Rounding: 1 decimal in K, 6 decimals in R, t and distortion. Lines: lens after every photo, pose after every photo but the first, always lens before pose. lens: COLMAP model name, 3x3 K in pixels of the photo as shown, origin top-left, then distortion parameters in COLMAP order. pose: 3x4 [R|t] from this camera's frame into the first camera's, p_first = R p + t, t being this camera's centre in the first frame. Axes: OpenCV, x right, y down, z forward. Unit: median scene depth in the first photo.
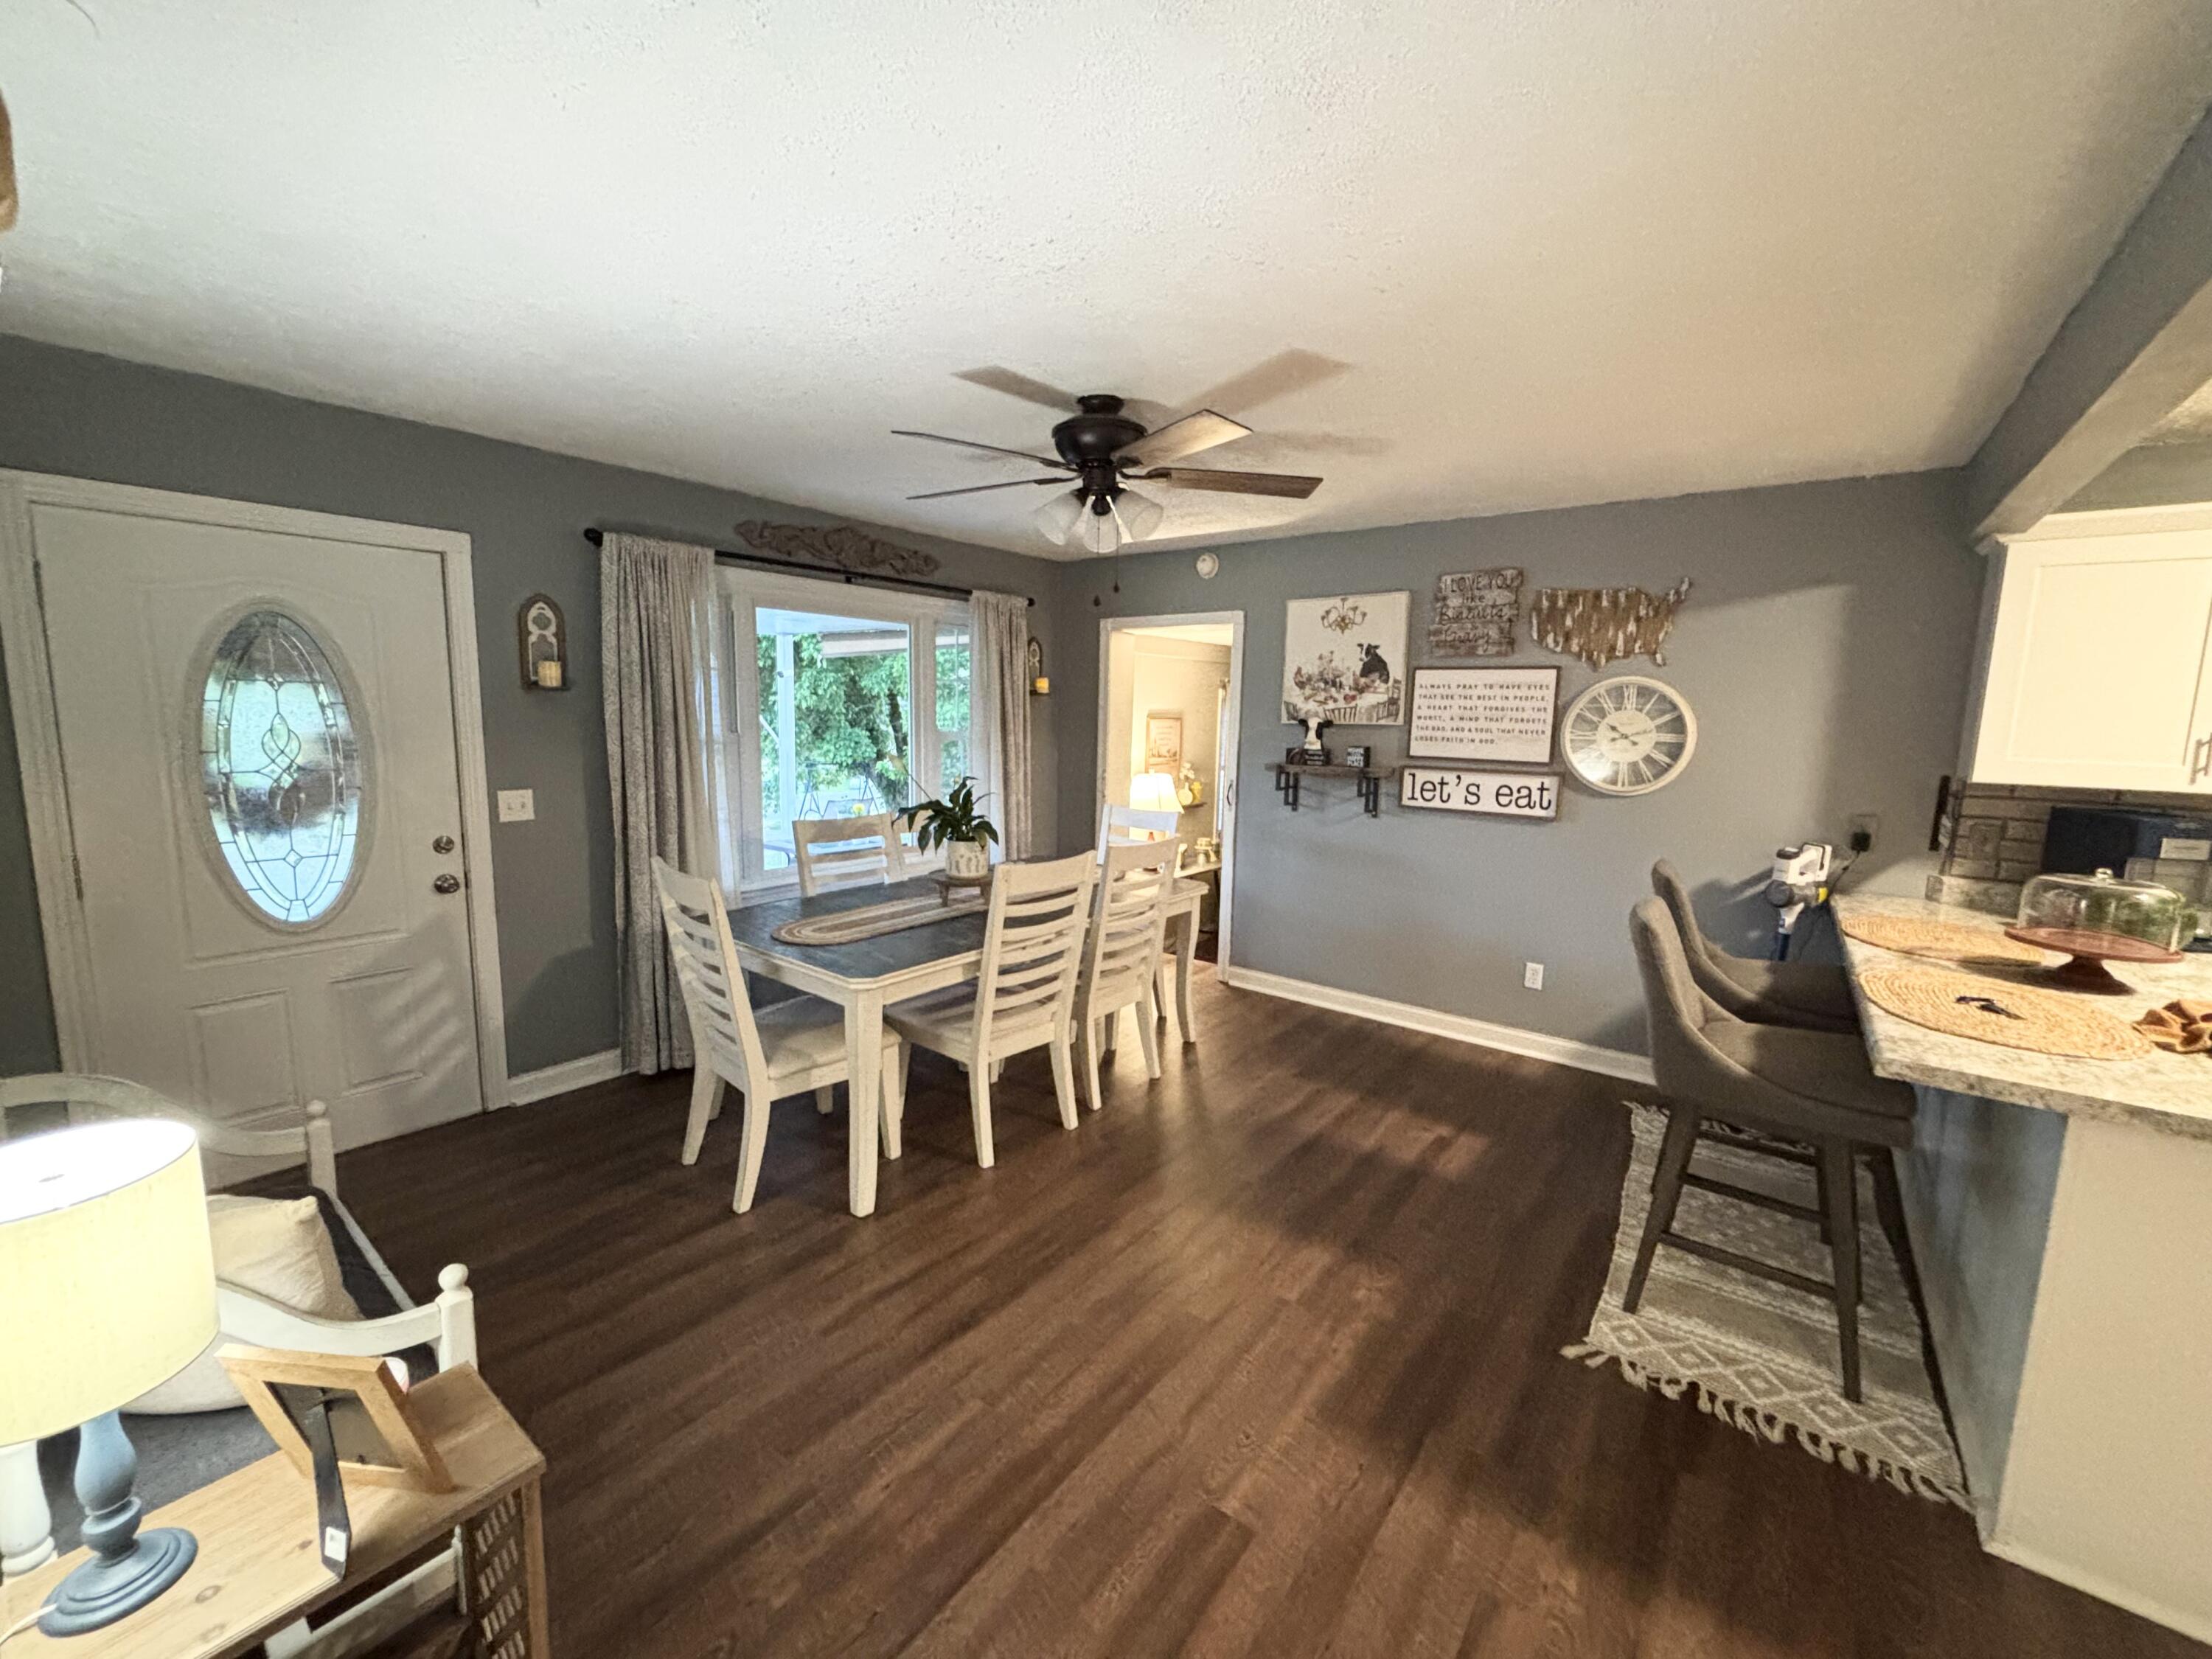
lens RADIAL K [[878.9, 0, 1106.0], [0, 878.9, 829.5], [0, 0, 1]] dist [0.000047, -0.000120]
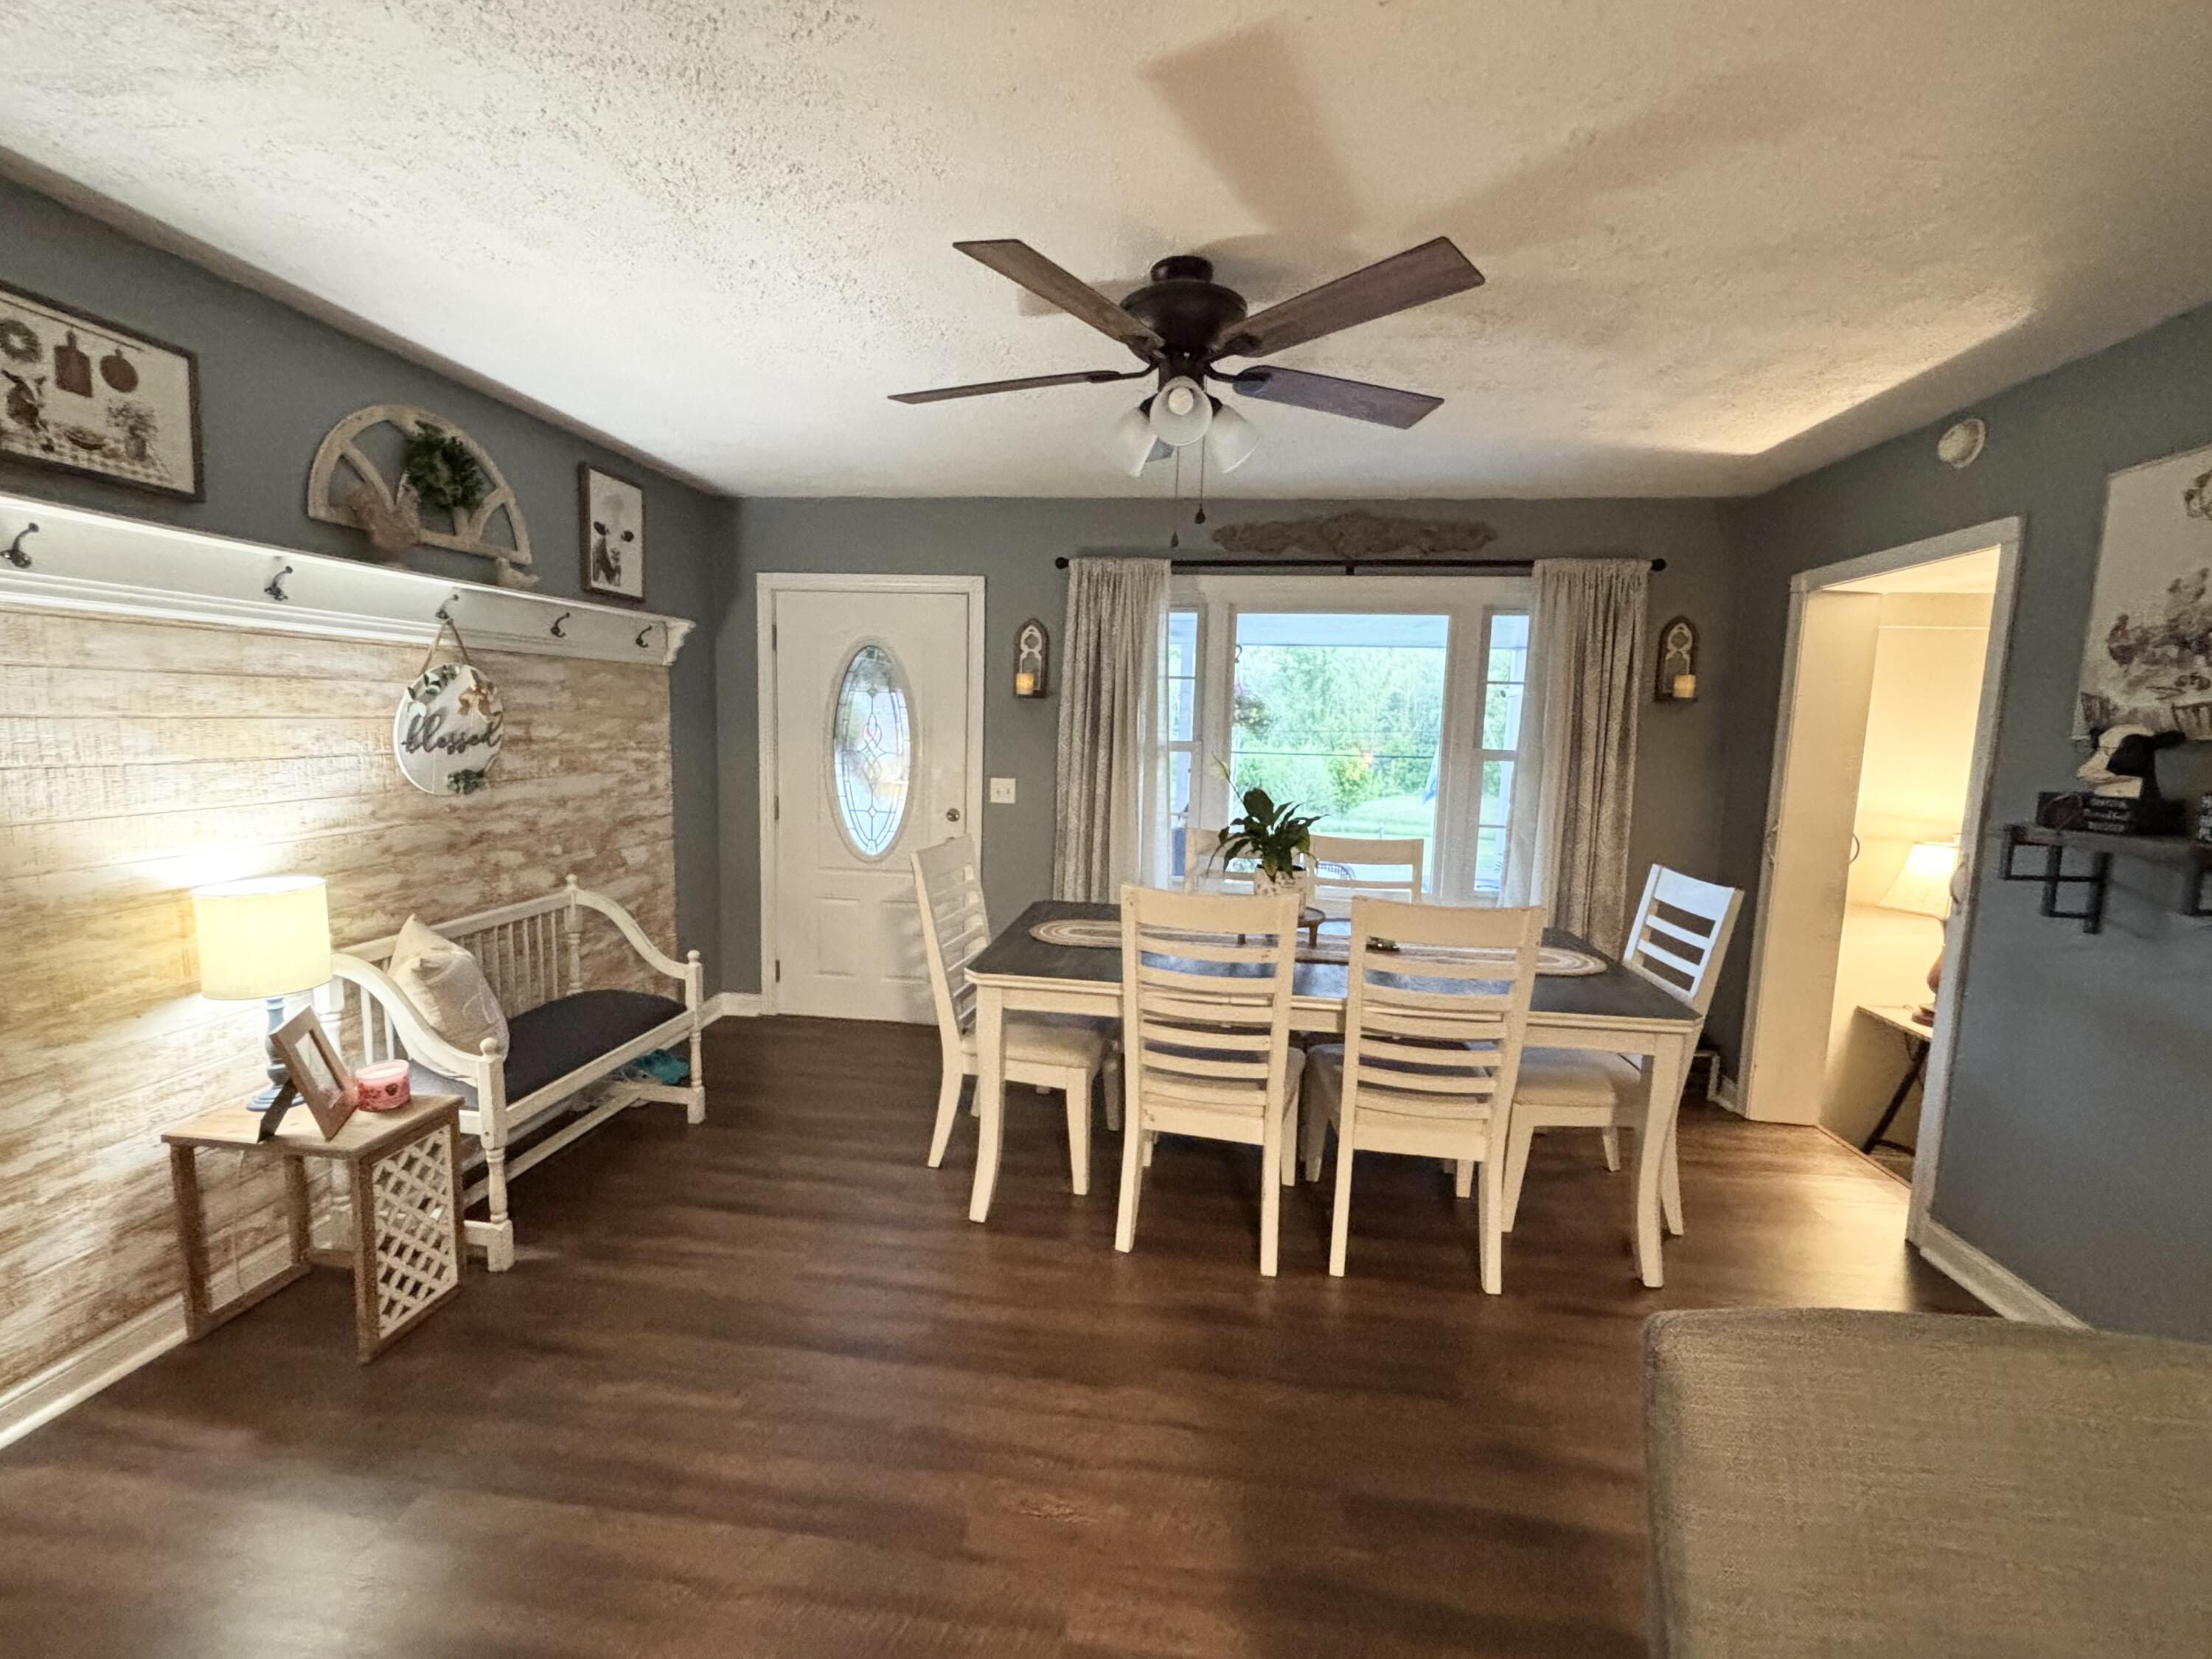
lens RADIAL K [[925.9, 0, 1104.0], [0, 925.9, 821.9], [0, 0, 1]] dist [0.008787, -0.000157]
pose [[0.511714, 0.085325, -0.854908, 0.465183], [-0.134038, 0.990801, 0.018658, -0.024295], [0.848636, 0.105043, 0.518444, 0.401381]]
